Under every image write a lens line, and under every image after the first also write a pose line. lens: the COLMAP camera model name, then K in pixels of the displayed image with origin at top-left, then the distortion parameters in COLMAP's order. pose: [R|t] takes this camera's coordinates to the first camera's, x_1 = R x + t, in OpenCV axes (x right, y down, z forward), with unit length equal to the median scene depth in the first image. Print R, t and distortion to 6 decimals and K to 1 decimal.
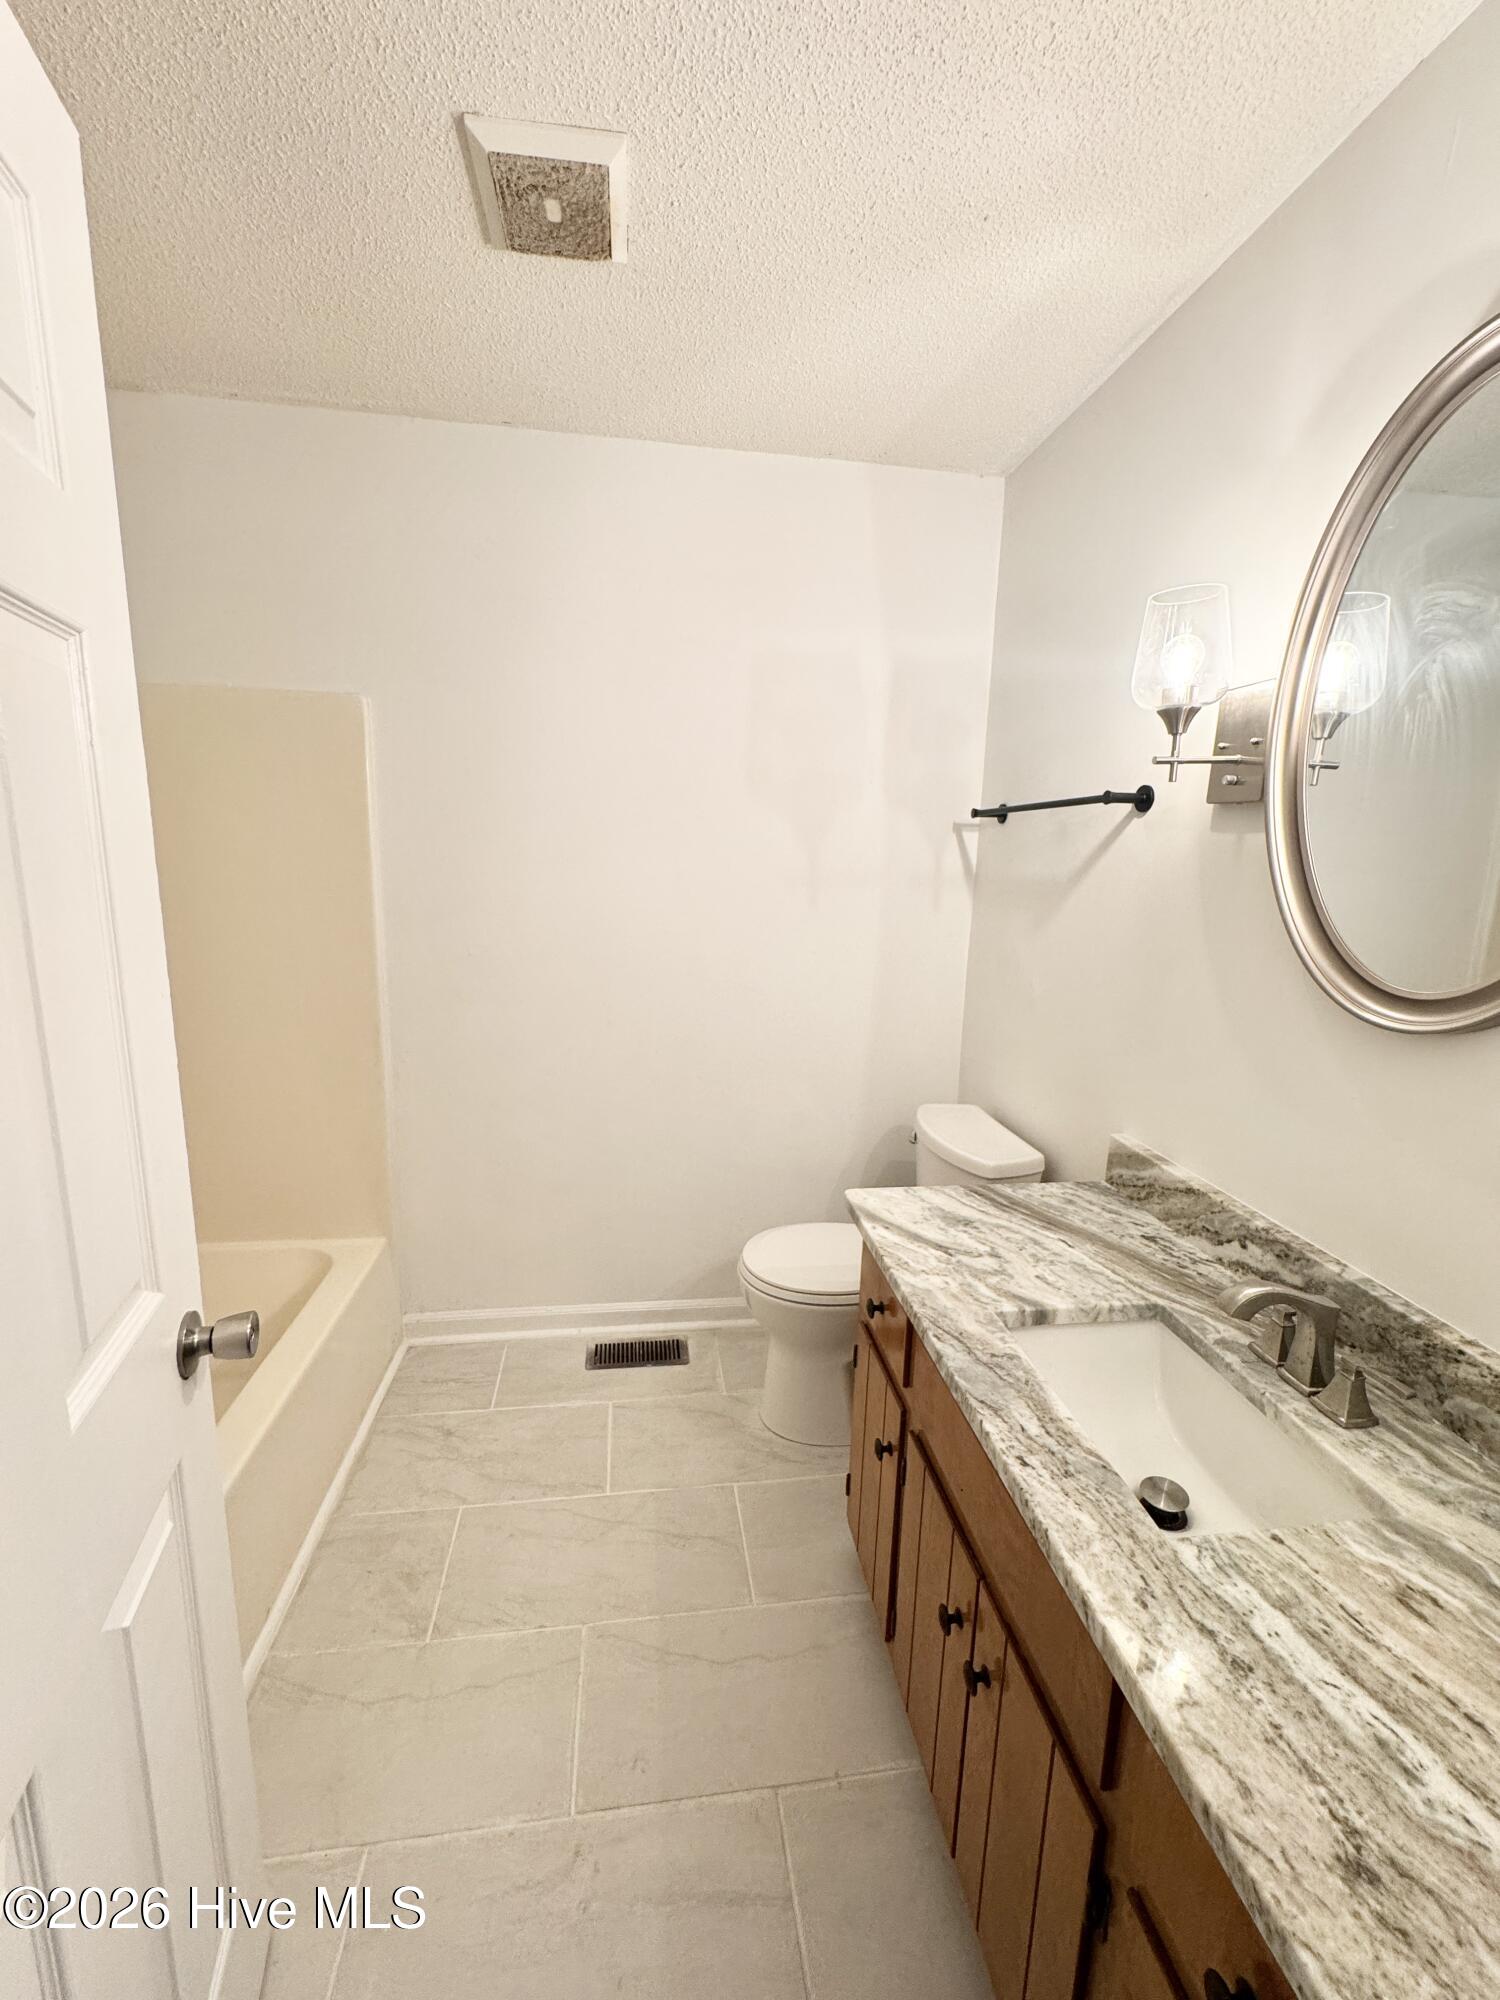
lens RADIAL K [[797.4, 0, 737.4], [0, 797.4, 999.0], [0, 0, 1]] dist [0.000735, 0.000284]
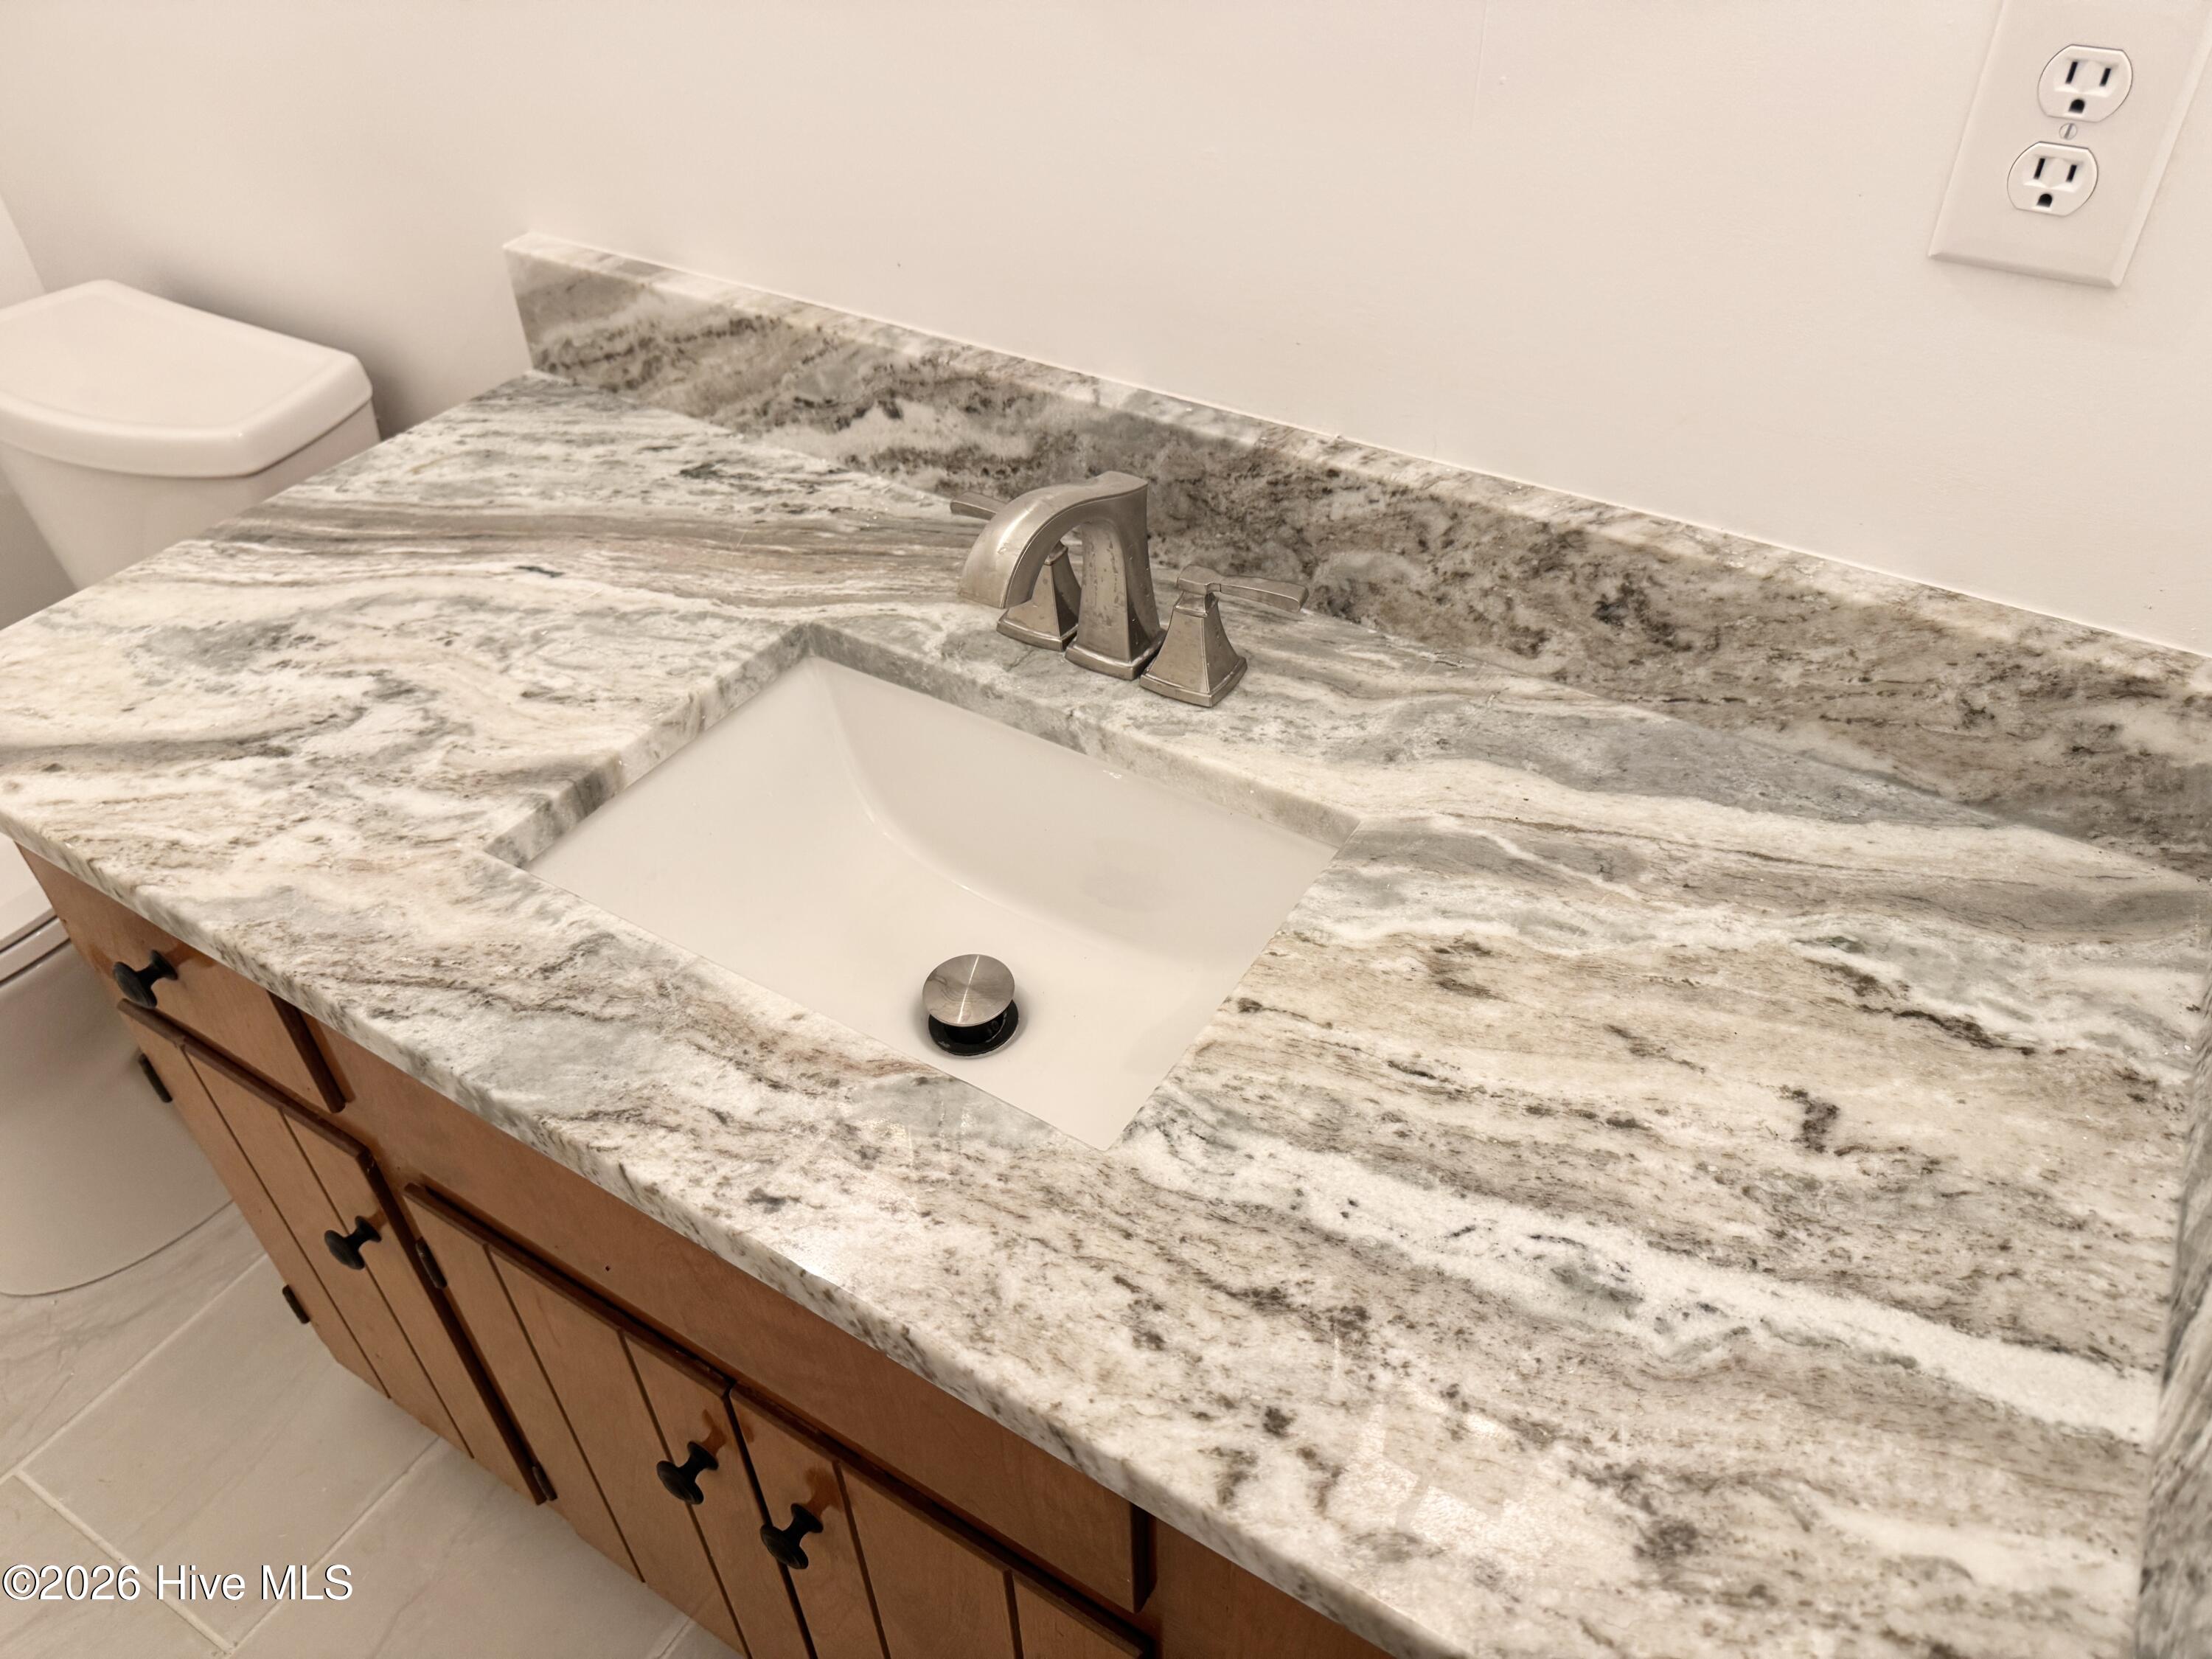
lens RADIAL K [[1569.3, 0, 1123.8], [0, 1569.3, 842.4], [0, 0, 1]] dist [0.032653, -0.047884]
pose [[0.621031, -0.534774, 0.573008, 0.103533], [0.169365, 0.805366, 0.568069, 0.032896], [-0.765269, -0.255741, 0.590728, 0.392337]]
